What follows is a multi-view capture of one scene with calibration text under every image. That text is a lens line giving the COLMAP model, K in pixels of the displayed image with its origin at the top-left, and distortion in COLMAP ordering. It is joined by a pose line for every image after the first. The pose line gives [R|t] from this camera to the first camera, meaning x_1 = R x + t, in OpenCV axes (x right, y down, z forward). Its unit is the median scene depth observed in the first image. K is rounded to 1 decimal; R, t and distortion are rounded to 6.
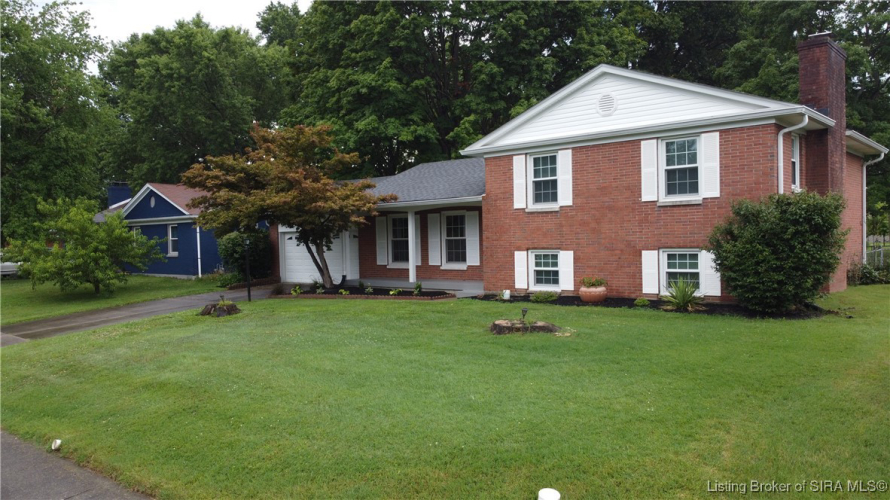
lens RADIAL K [[683.0, 0, 445.0], [0, 683.0, 250.0], [0, 0, 1]] dist [0.001926, -0.011259]
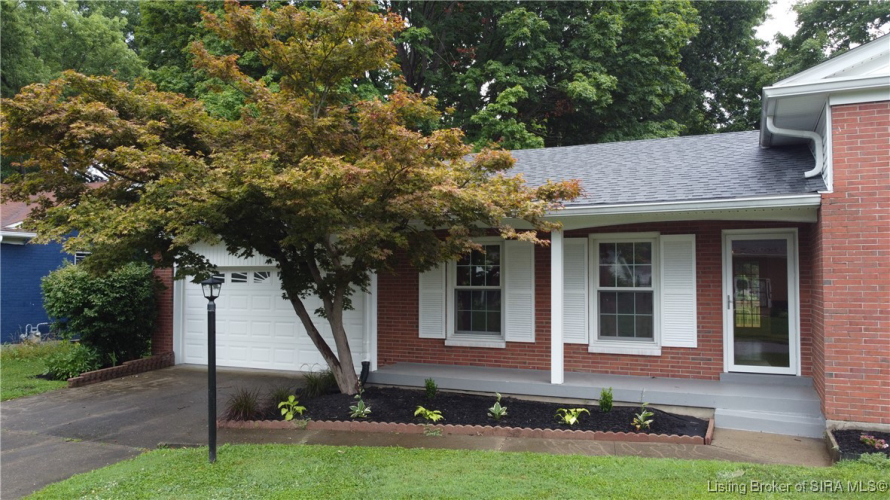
lens RADIAL K [[683.0, 0, 445.0], [0, 683.0, 250.0], [0, 0, 1]] dist [0.001926, -0.011259]
pose [[0.957388, 0.039759, 0.286054, -0.276971], [-0.019692, 0.997160, -0.072689, -0.007863], [-0.288131, 0.063958, 0.955453, 0.626945]]
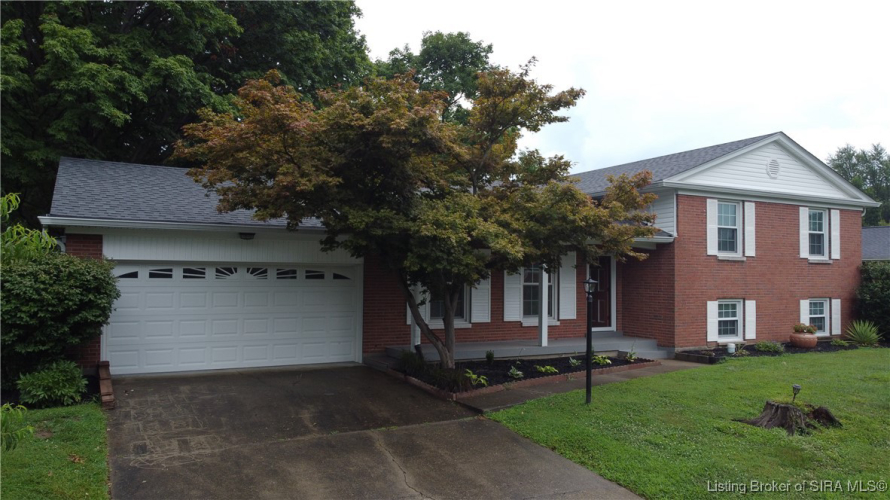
lens RADIAL K [[683.0, 0, 445.0], [0, 683.0, 250.0], [0, 0, 1]] dist [0.001926, -0.011259]
pose [[0.353206, 0.060998, 0.933555, -0.816028], [-0.000510, 0.997885, -0.065008, -0.006415], [-0.935545, 0.022485, 0.352490, 0.922854]]
